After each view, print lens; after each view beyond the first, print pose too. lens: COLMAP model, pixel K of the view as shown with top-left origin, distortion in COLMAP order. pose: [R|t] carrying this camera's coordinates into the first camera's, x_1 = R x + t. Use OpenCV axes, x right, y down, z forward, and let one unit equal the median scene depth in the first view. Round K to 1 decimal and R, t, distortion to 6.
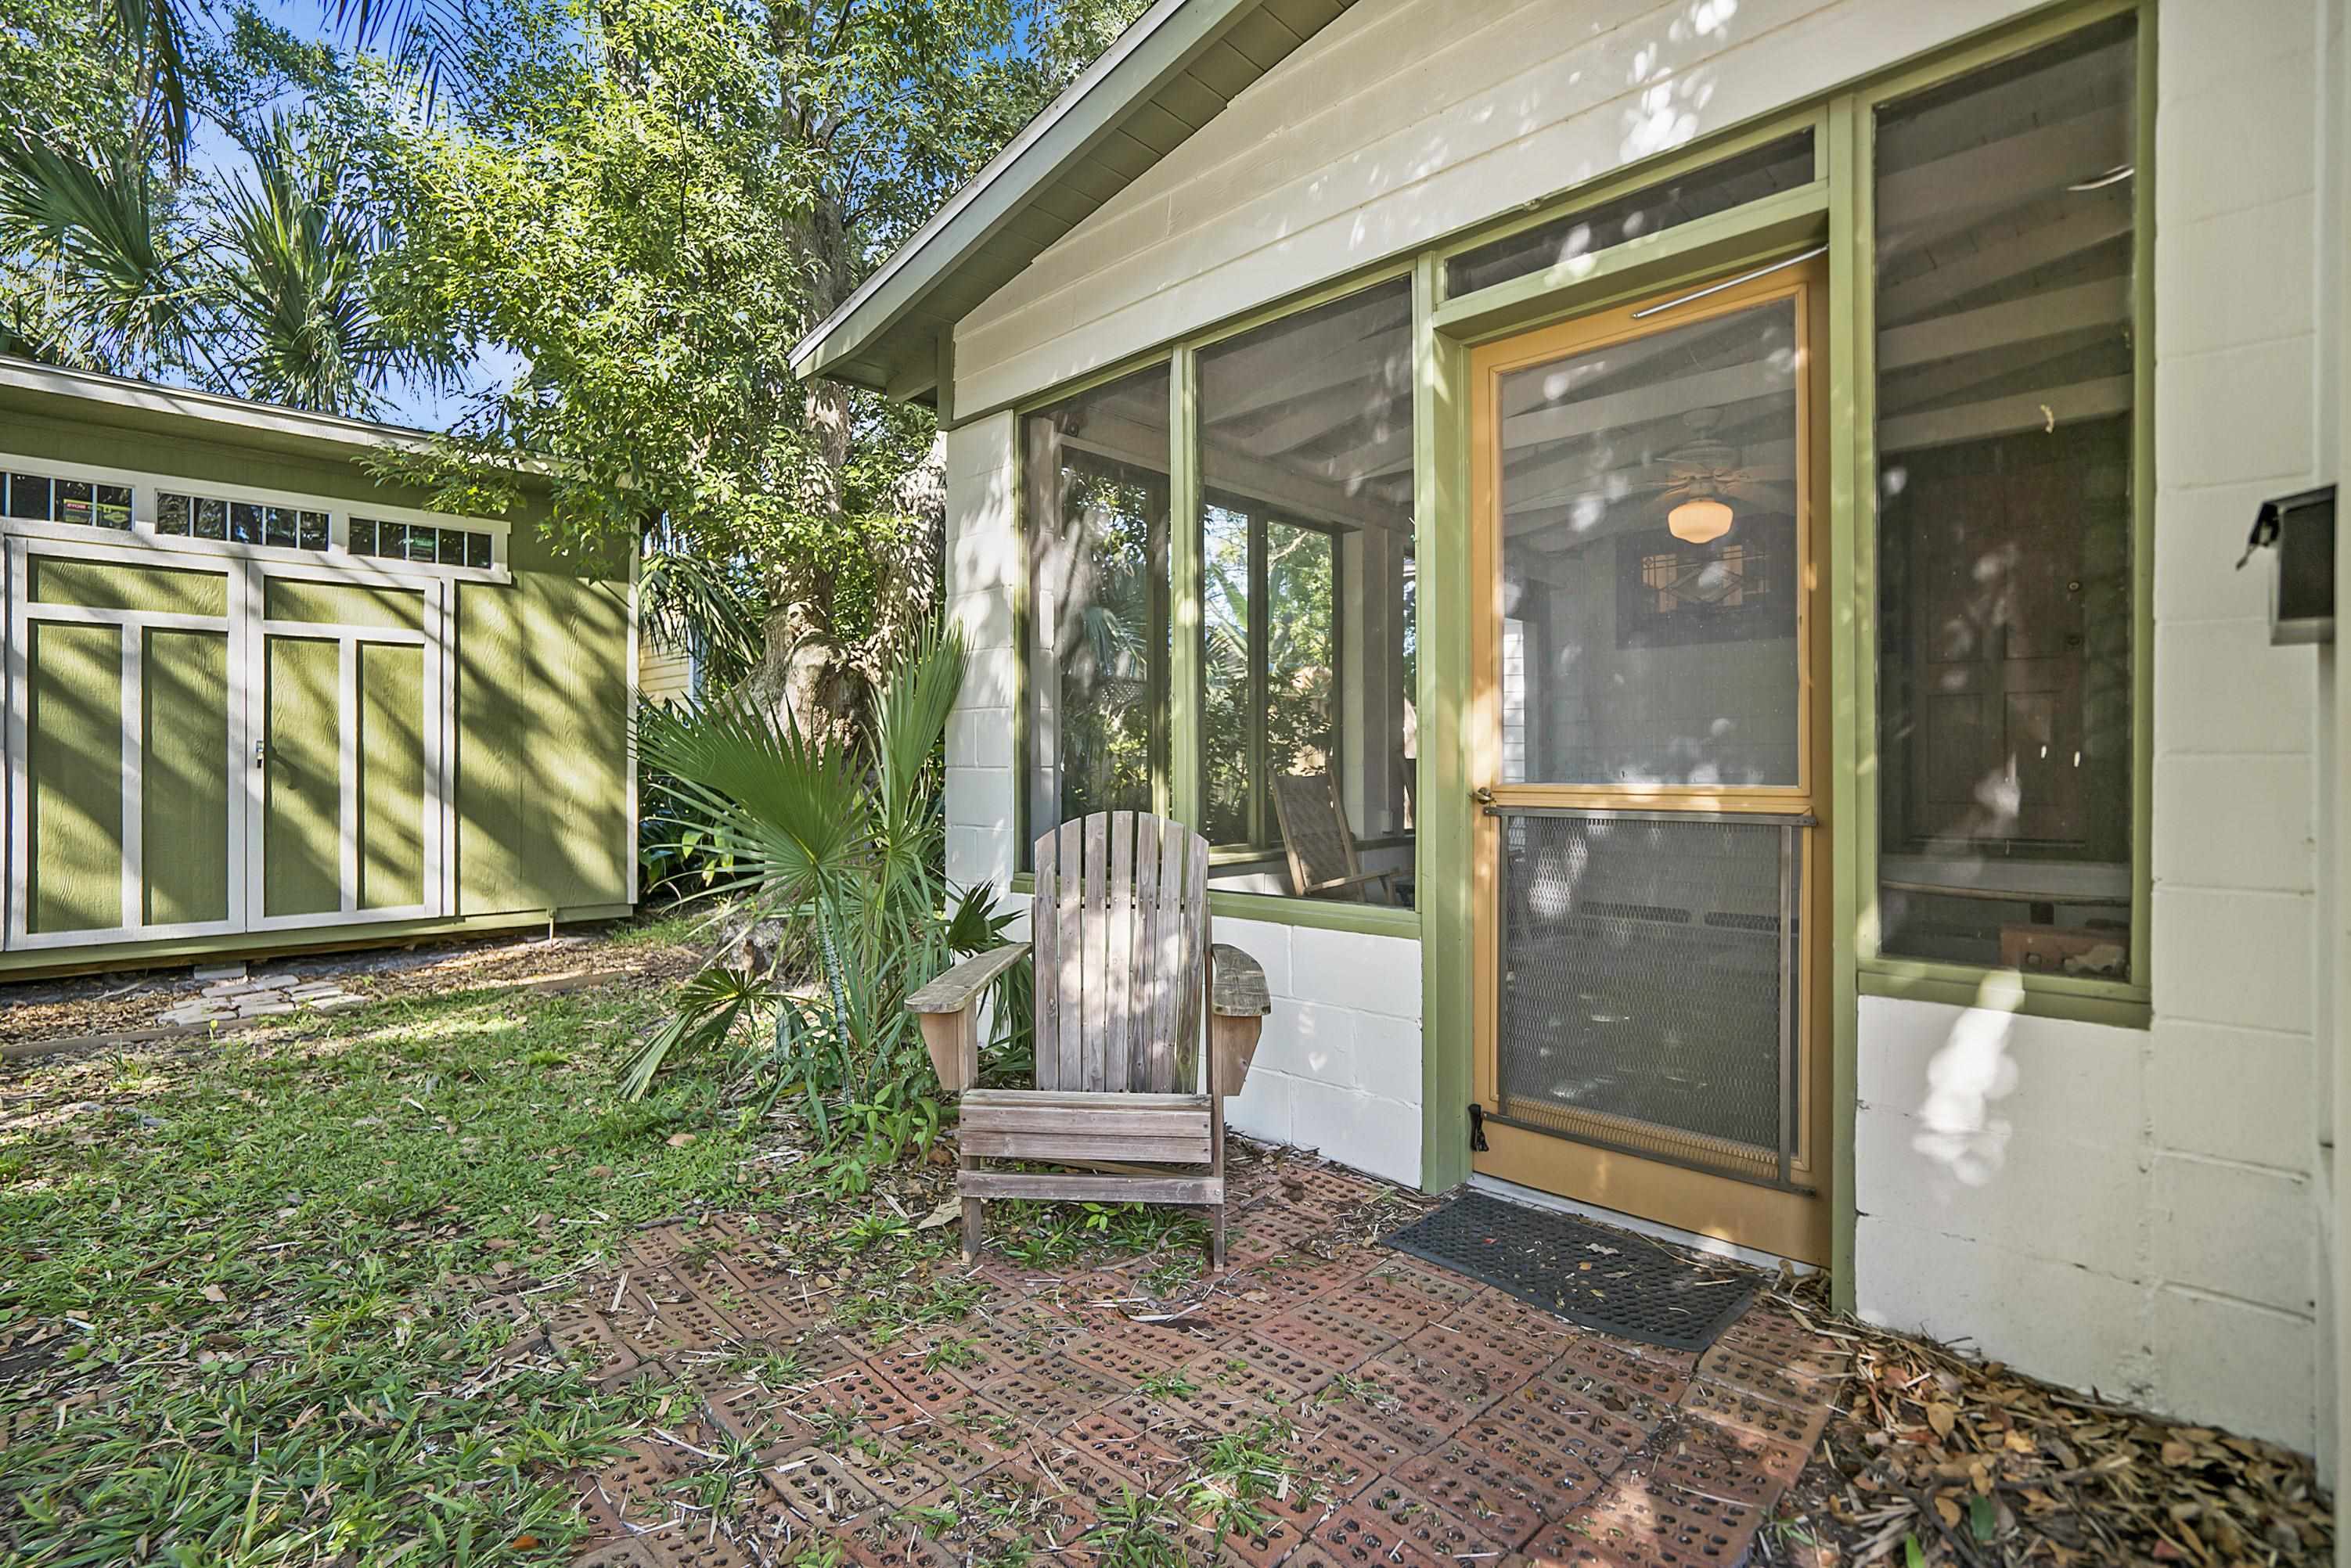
lens RADIAL K [[1053.6, 0, 1177.7], [0, 1053.6, 769.4], [0, 0, 1]] dist [-0.077586, -0.000081]
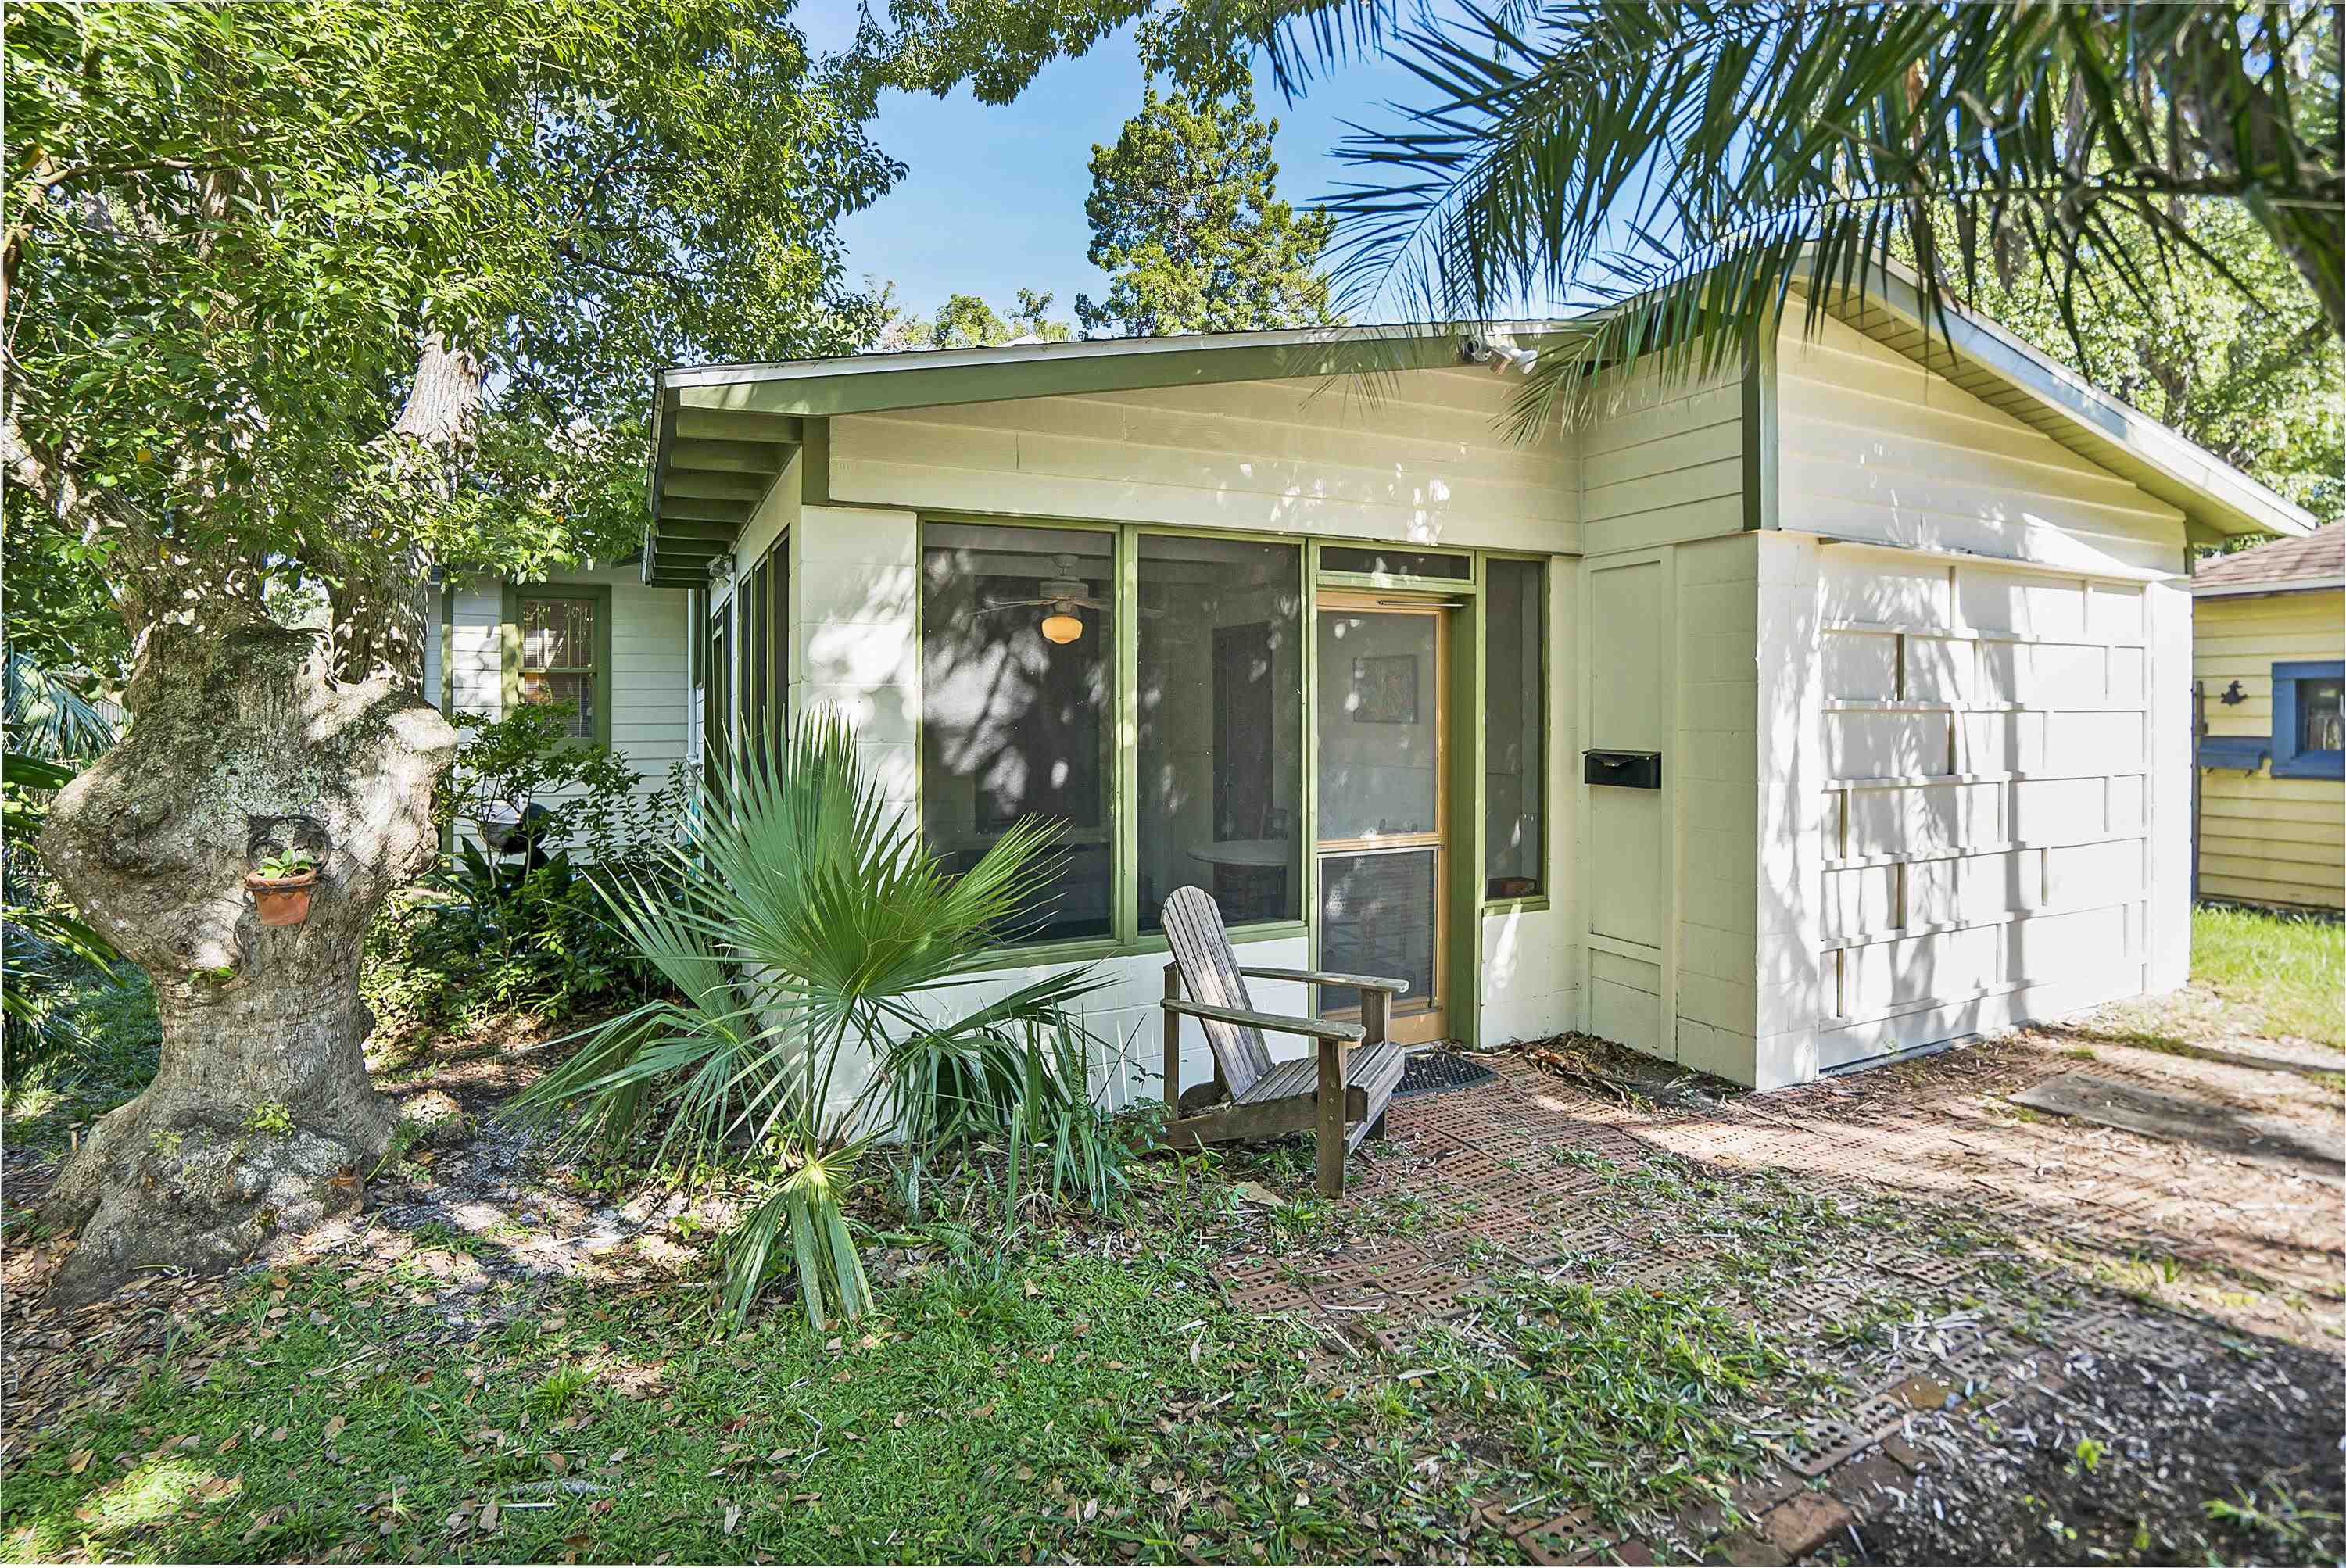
lens RADIAL K [[1134.4, 0, 1168.0], [0, 1134.4, 732.2], [0, 0, 1]] dist [-0.024363, -0.000018]
pose [[0.299983, -0.032273, 0.953399, -1.704132], [0.015308, 0.999462, 0.029015, -0.254255], [-0.953822, 0.005891, 0.300315, 0.685903]]
